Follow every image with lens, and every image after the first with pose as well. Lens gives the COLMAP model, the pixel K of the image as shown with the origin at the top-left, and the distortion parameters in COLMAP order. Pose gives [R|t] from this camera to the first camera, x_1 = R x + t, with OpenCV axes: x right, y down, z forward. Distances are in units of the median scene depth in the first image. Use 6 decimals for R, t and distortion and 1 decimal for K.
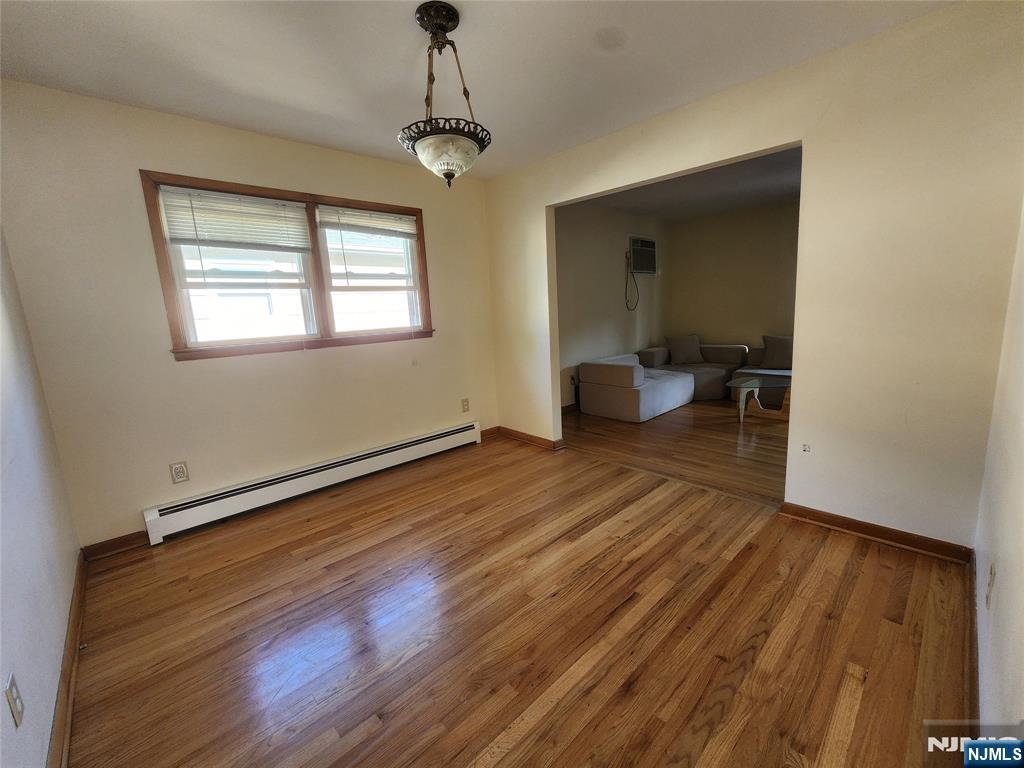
lens RADIAL K [[422.3, 0, 511.8], [0, 422.3, 385.9], [0, 0, 1]] dist [-0.001460, 0.000205]
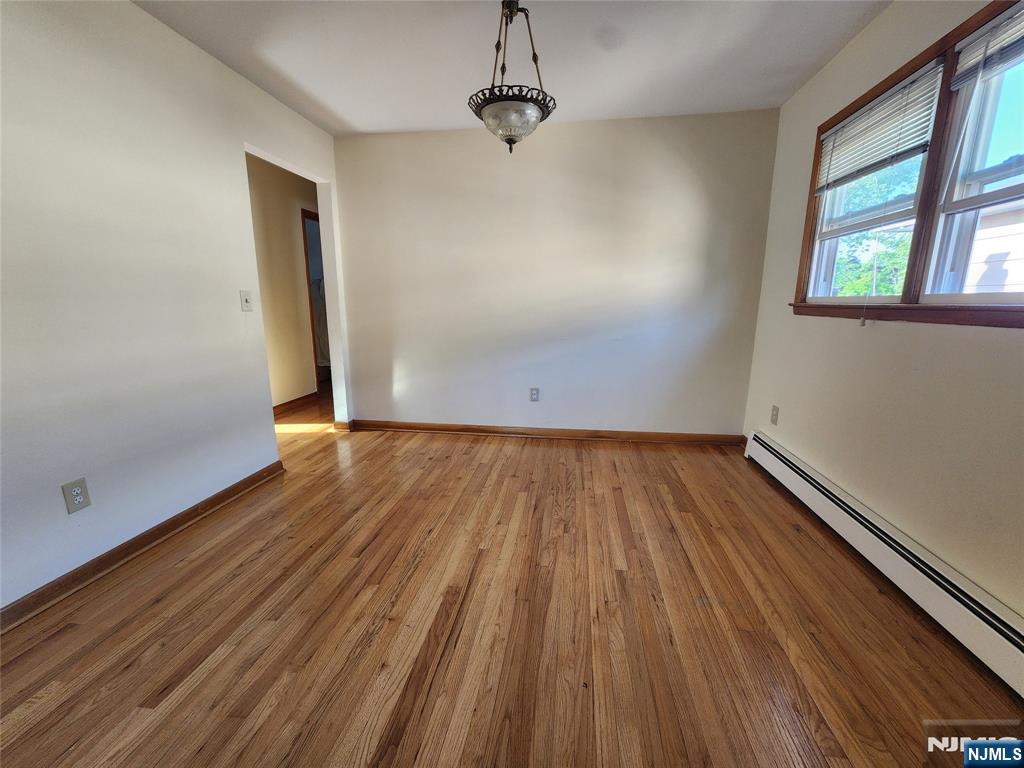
lens RADIAL K [[422.3, 0, 512.0], [0, 422.3, 382.1], [0, 0, 1]] dist [-0.001460, 0.000205]
pose [[-0.785131, 0.163065, -0.597477, 0.434687], [-0.070851, 0.934734, 0.348213, -0.230542], [0.615263, 0.315725, -0.722336, 1.469824]]
